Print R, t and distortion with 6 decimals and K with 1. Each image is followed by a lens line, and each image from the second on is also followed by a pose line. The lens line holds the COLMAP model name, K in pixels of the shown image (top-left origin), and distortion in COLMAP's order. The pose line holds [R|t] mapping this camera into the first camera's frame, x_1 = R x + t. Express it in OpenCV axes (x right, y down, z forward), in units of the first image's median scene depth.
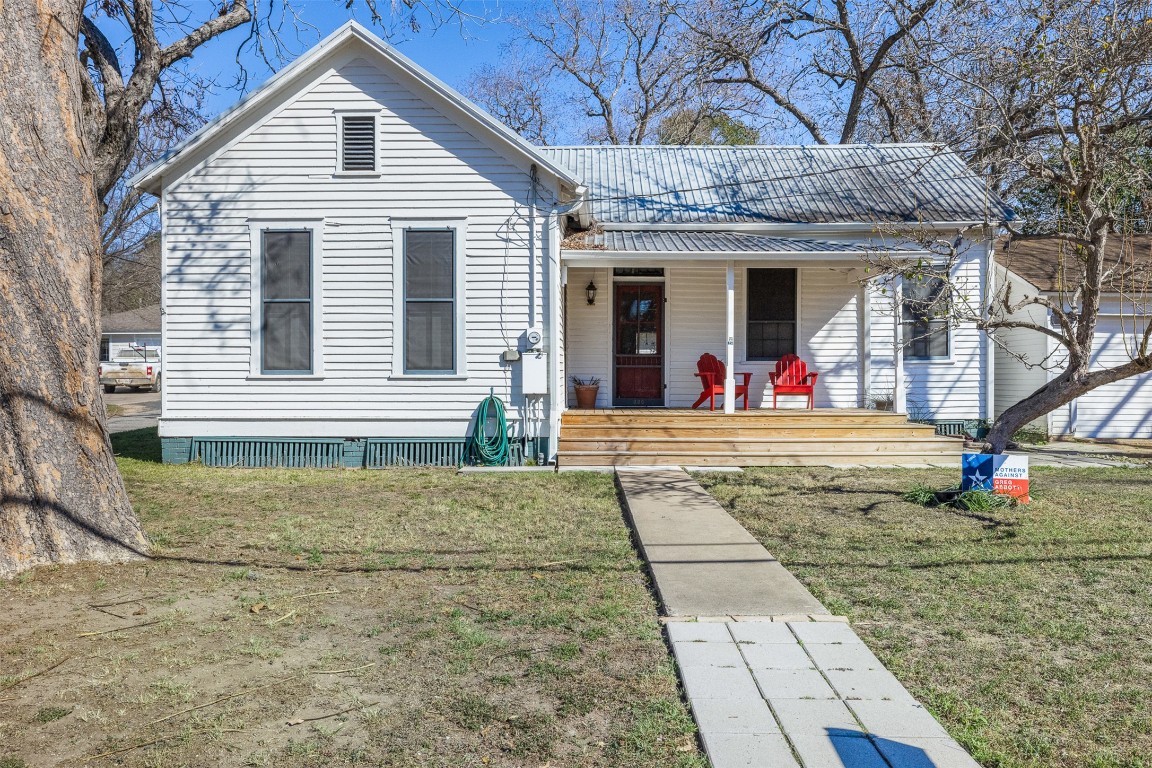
lens RADIAL K [[838.3, 0, 576.1], [0, 838.3, 384.9], [0, 0, 1]] dist [0.007210, 0.003174]
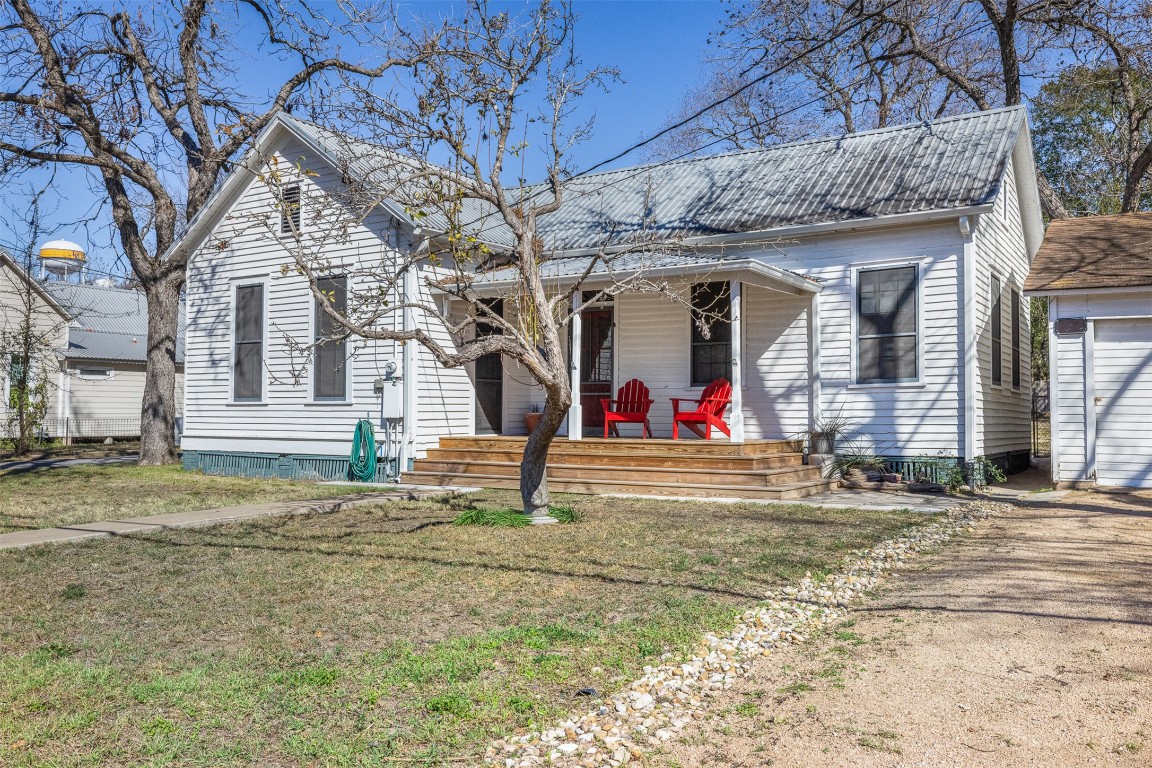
lens RADIAL K [[957.7, 0, 576.3], [0, 957.7, 384.3], [0, 0, 1]] dist [0.016967, 0.001598]
pose [[0.853080, -0.012993, -0.521619, 0.800388], [-0.007694, 0.999268, -0.037474, 0.011491], [0.521724, 0.035981, 0.852355, 0.048509]]
